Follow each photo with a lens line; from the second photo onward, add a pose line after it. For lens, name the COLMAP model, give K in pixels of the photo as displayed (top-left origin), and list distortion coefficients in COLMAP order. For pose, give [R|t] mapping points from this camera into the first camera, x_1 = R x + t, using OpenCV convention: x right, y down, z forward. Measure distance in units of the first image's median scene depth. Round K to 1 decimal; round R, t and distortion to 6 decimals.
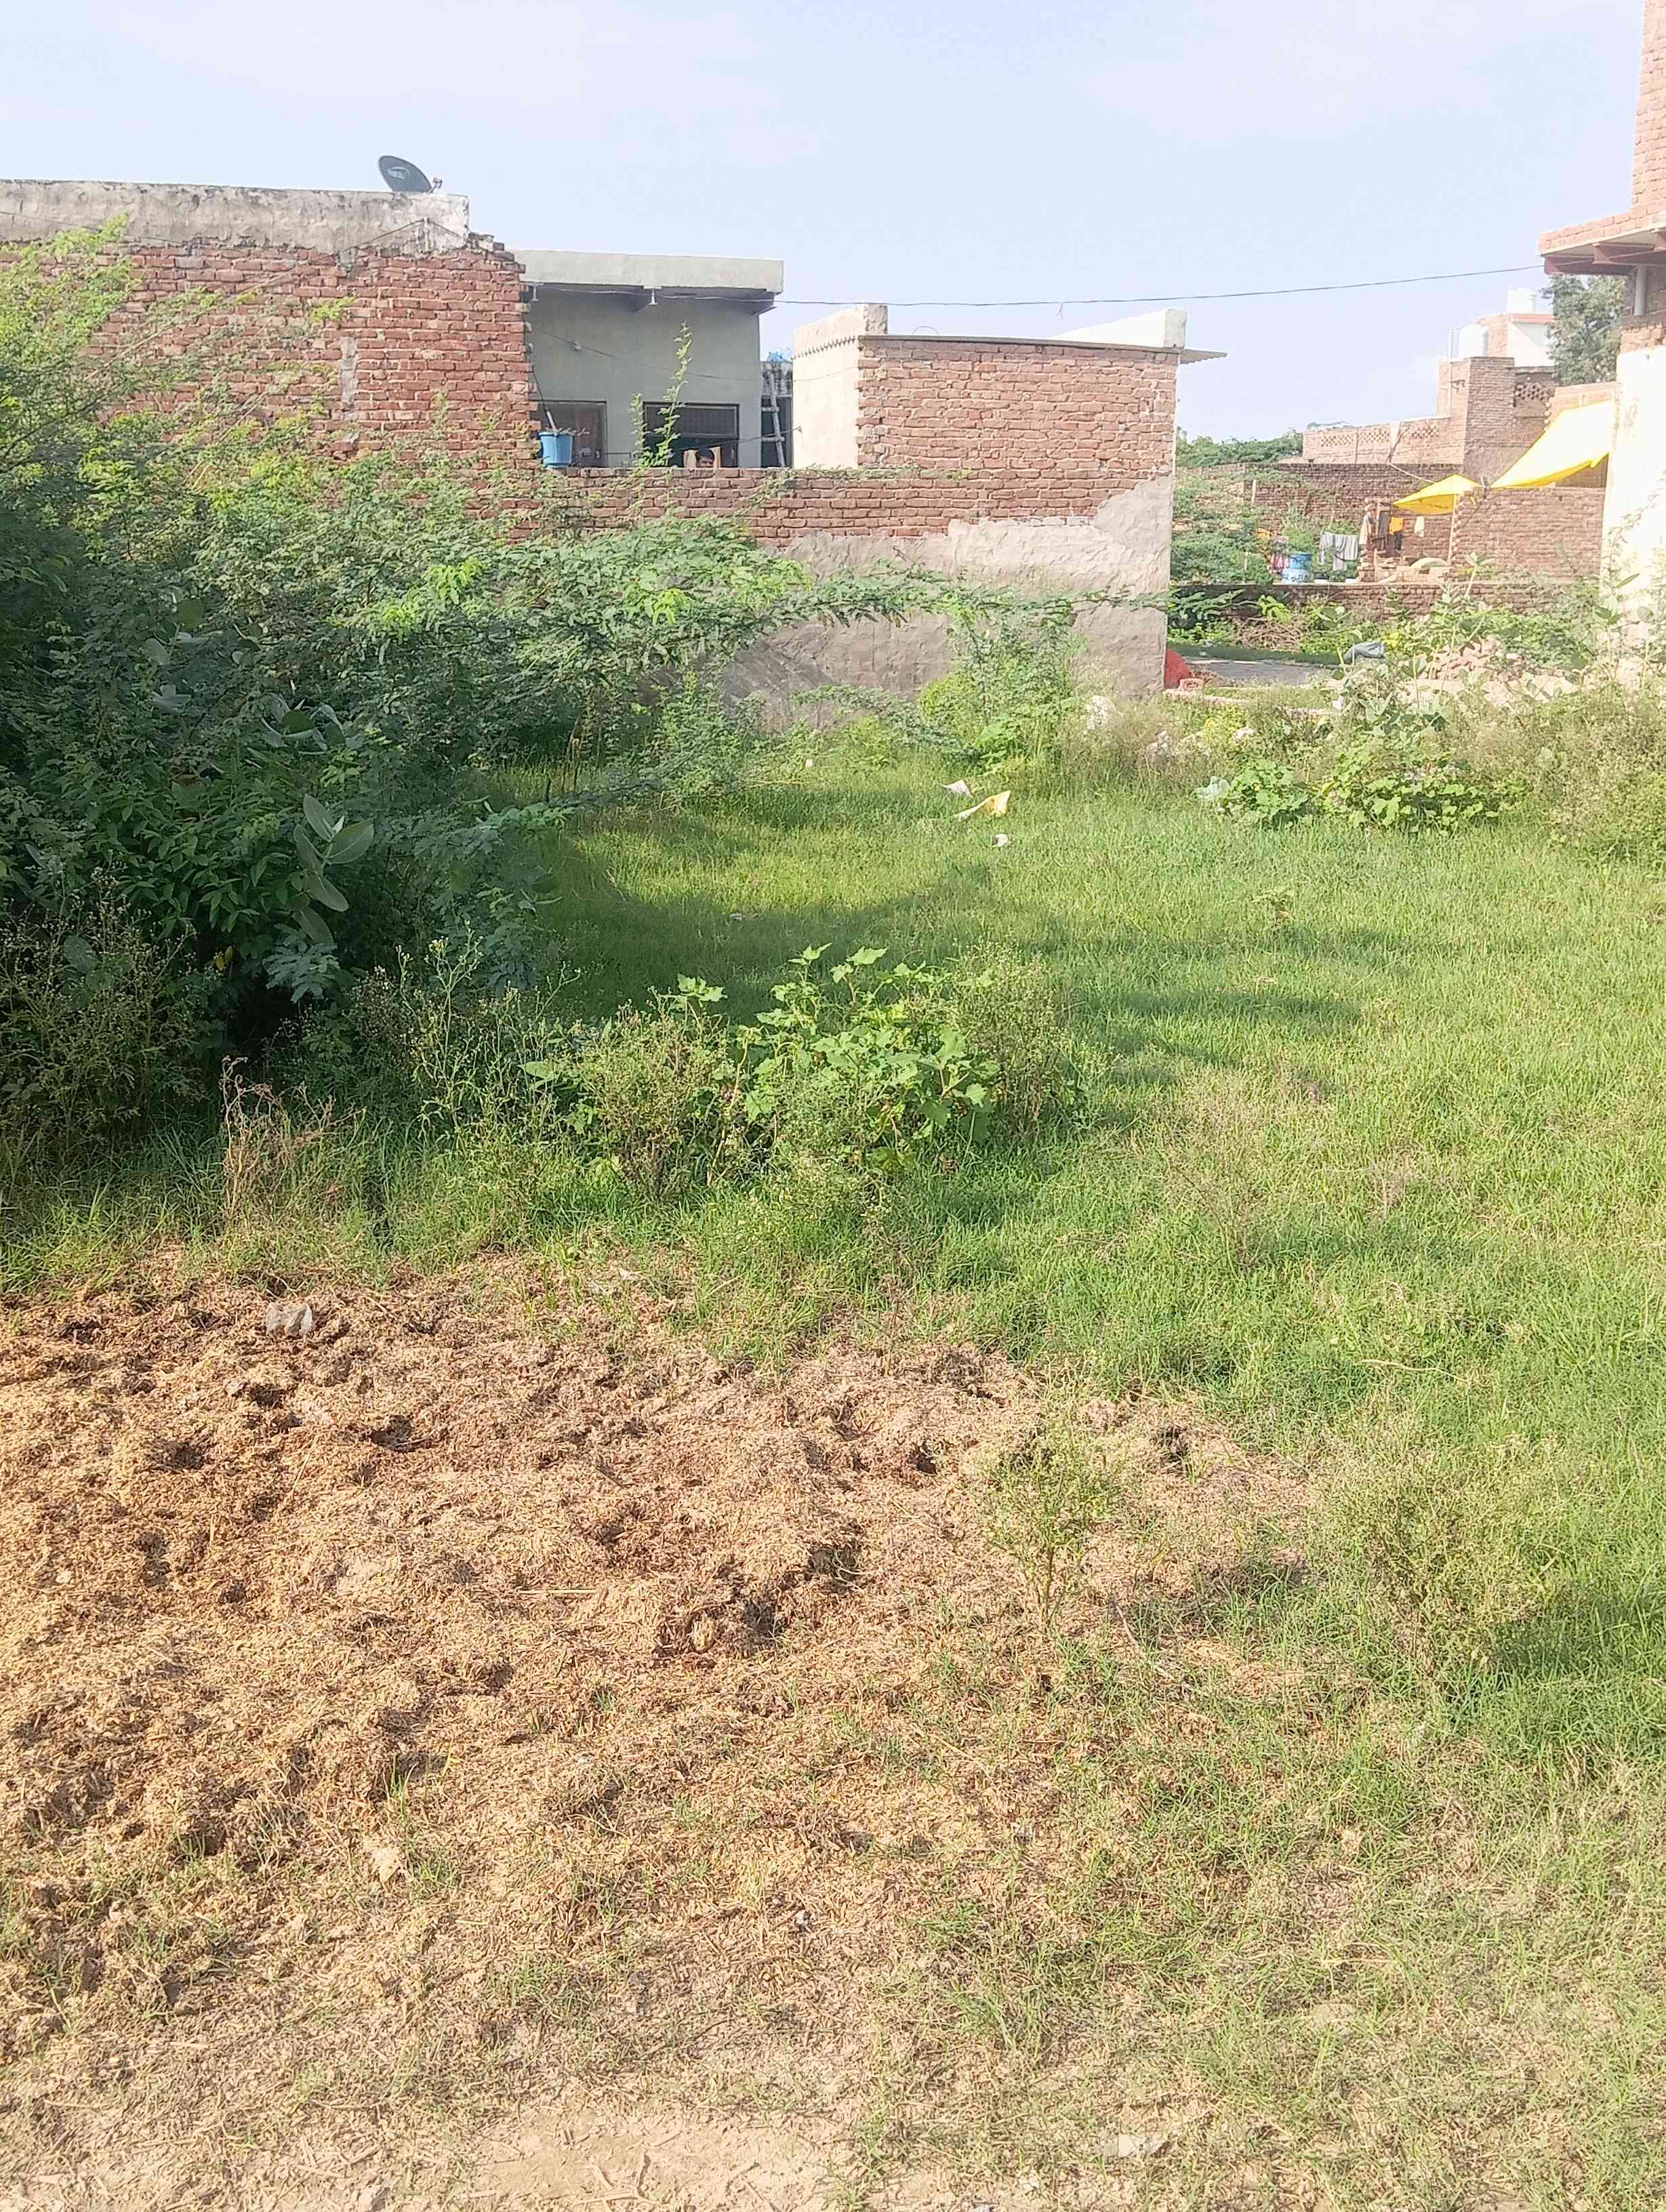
lens RADIAL K [[2263.2, 0, 833.0], [0, 2263.2, 1106.0], [0, 0, 1]] dist [0.058851, -0.149587]
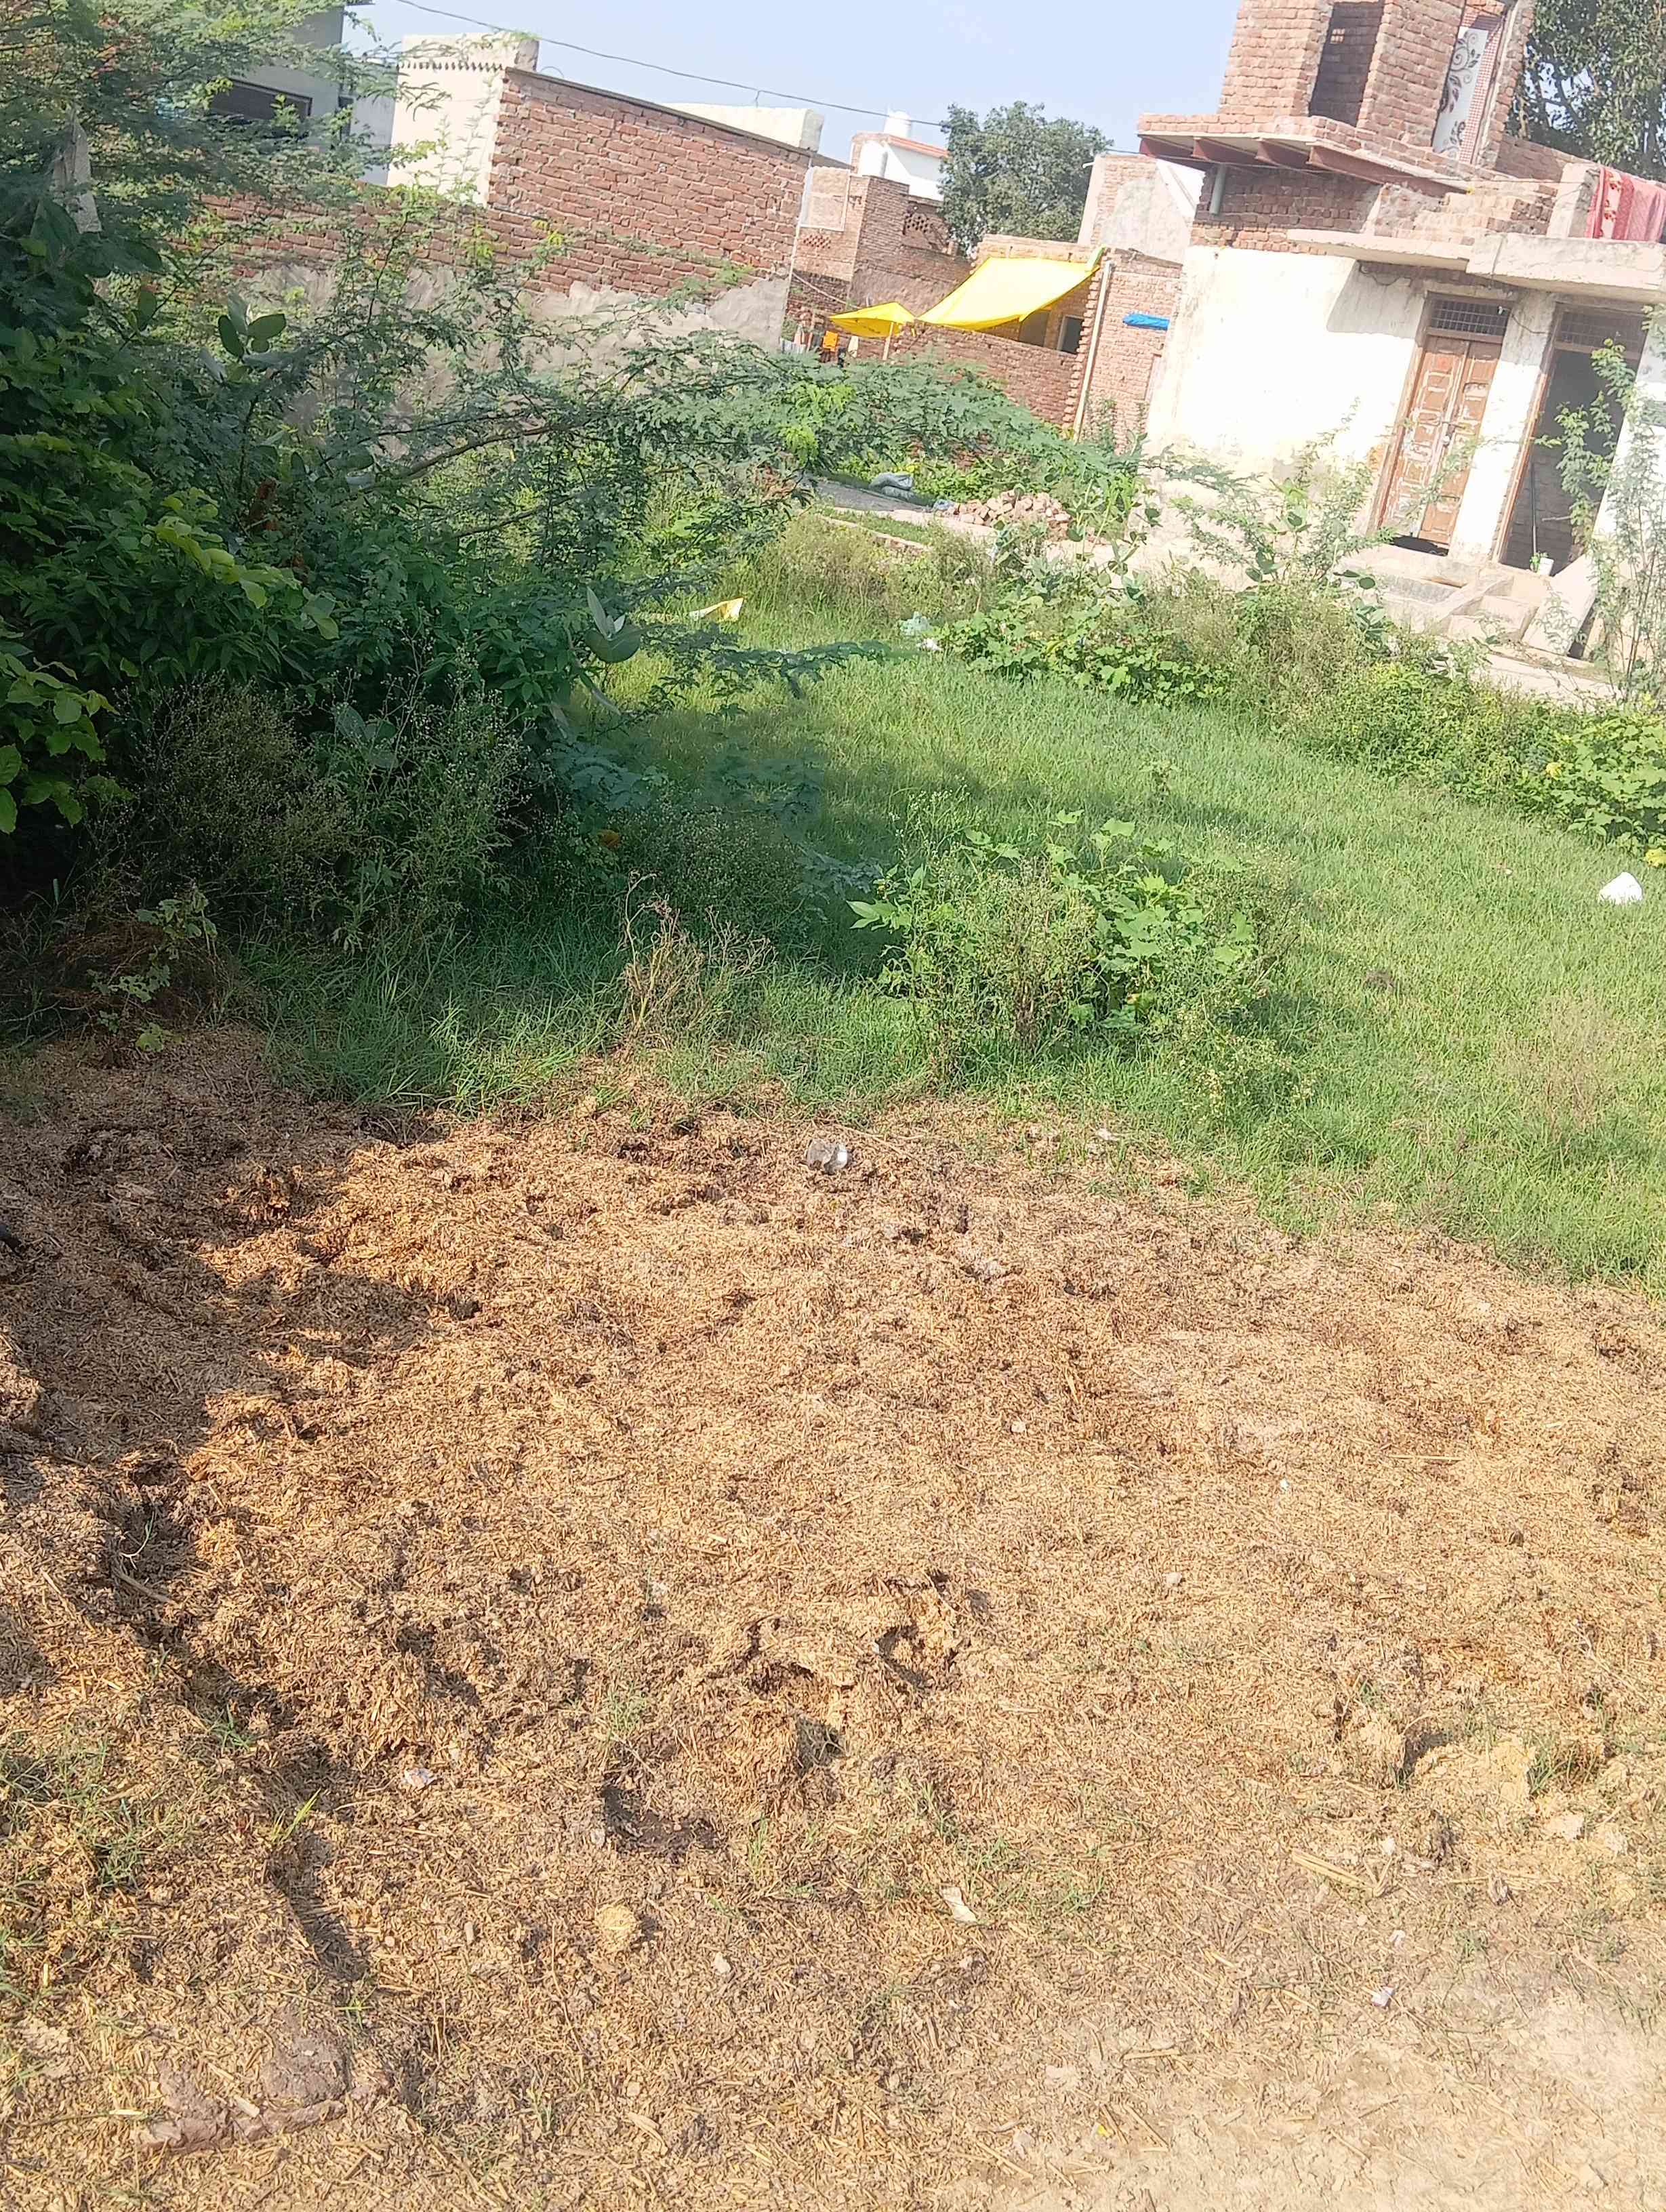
lens RADIAL K [[2263.2, 0, 833.0], [0, 2263.2, 1106.0], [0, 0, 1]] dist [0.058851, -0.149587]
pose [[0.937360, 0.077279, 0.339682, -0.147172], [-0.112213, 0.990093, 0.084403, -0.003609], [-0.329794, -0.117233, 0.936746, 0.011633]]
